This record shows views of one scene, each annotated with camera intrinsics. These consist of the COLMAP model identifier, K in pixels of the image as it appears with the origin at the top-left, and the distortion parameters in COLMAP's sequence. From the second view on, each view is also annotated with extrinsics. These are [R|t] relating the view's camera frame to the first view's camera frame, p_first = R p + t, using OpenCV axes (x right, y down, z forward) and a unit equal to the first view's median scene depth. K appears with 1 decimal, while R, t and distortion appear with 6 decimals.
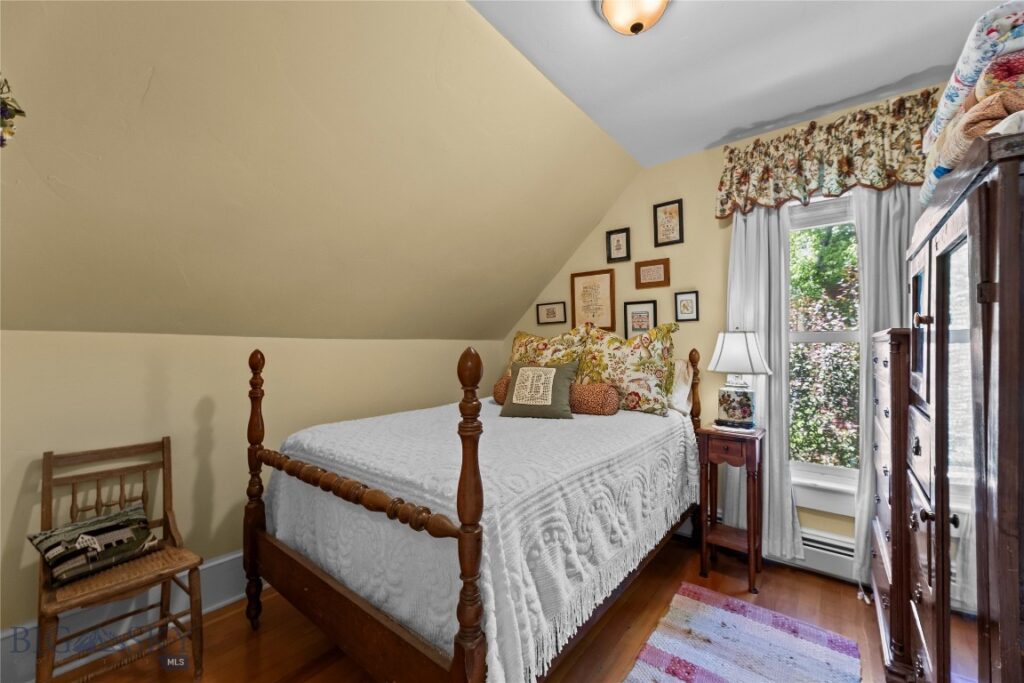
lens RADIAL K [[412.3, 0, 514.2], [0, 412.3, 342.9], [0, 0, 1]] dist [0.000672, 0.000472]
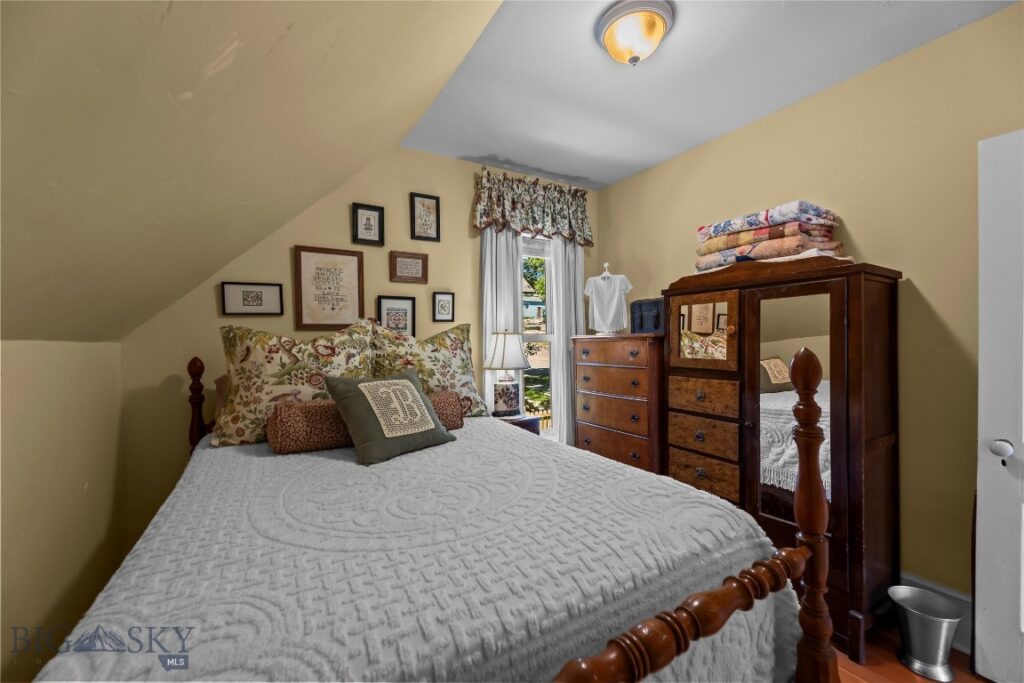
lens RADIAL K [[412.3, 0, 515.8], [0, 412.3, 342.1], [0, 0, 1]] dist [0.000672, 0.000472]
pose [[0.326120, -0.005113, 0.945315, -0.464893], [0.012096, 0.999926, 0.001236, -0.002478], [-0.945251, 0.011032, 0.326158, 0.508459]]
